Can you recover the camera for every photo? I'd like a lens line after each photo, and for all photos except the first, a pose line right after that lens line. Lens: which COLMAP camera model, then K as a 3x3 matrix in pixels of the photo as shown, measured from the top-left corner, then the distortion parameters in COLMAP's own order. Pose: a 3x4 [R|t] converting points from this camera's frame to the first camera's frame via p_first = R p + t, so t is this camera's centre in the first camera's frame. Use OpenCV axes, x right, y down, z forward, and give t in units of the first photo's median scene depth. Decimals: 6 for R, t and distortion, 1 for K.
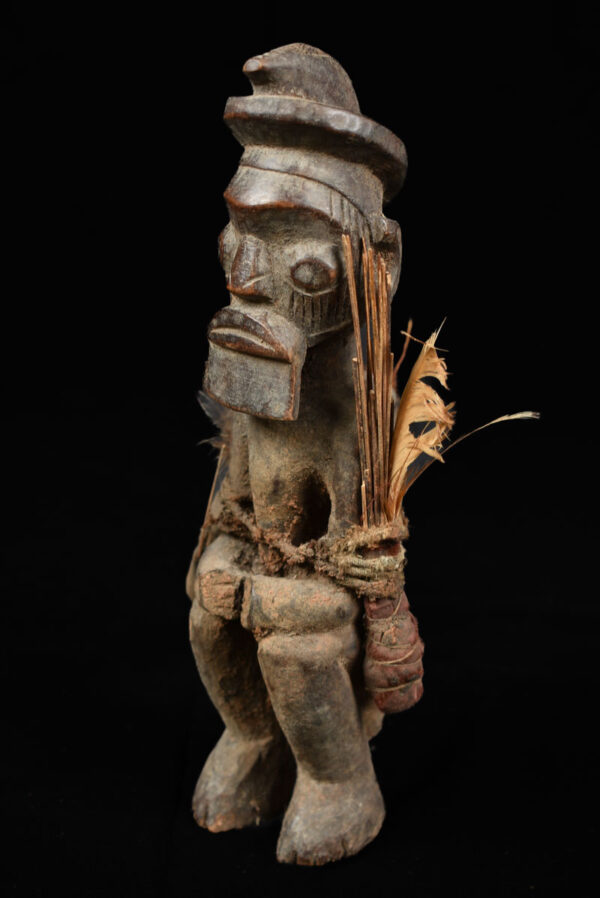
lens RADIAL K [[1321.6, 0, 300.9], [0, 1321.6, 451.5], [0, 0, 1]] dist [0.010847, 0.000000]
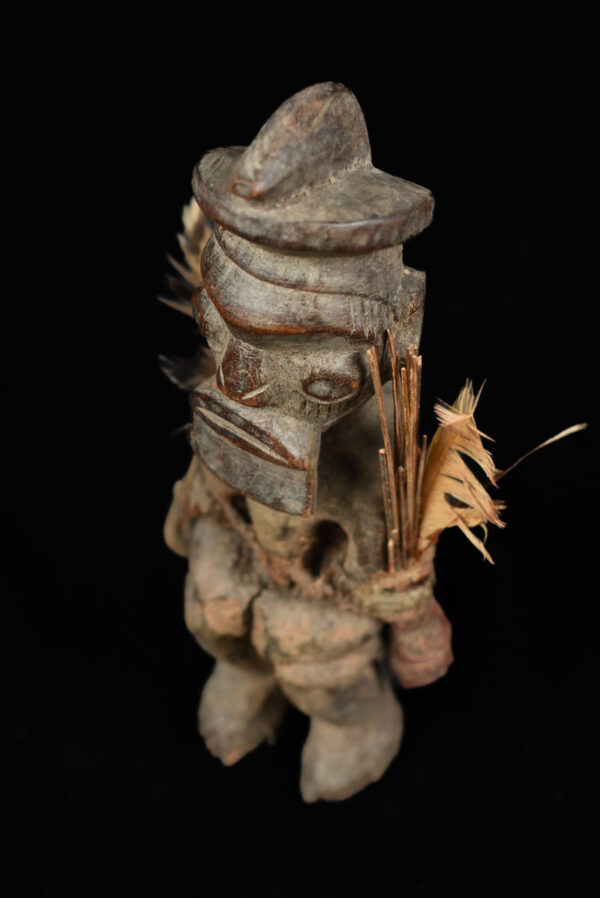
lens RADIAL K [[1529.6, 0, 297.5], [0, 1529.6, 444.6], [0, 0, 1]] dist [0.068606, 0.000000]
pose [[0.989567, -0.125095, 0.071472, -0.079049], [0.070327, 0.852375, 0.518181, -0.568598], [-0.125743, -0.507749, 0.852279, 0.186460]]
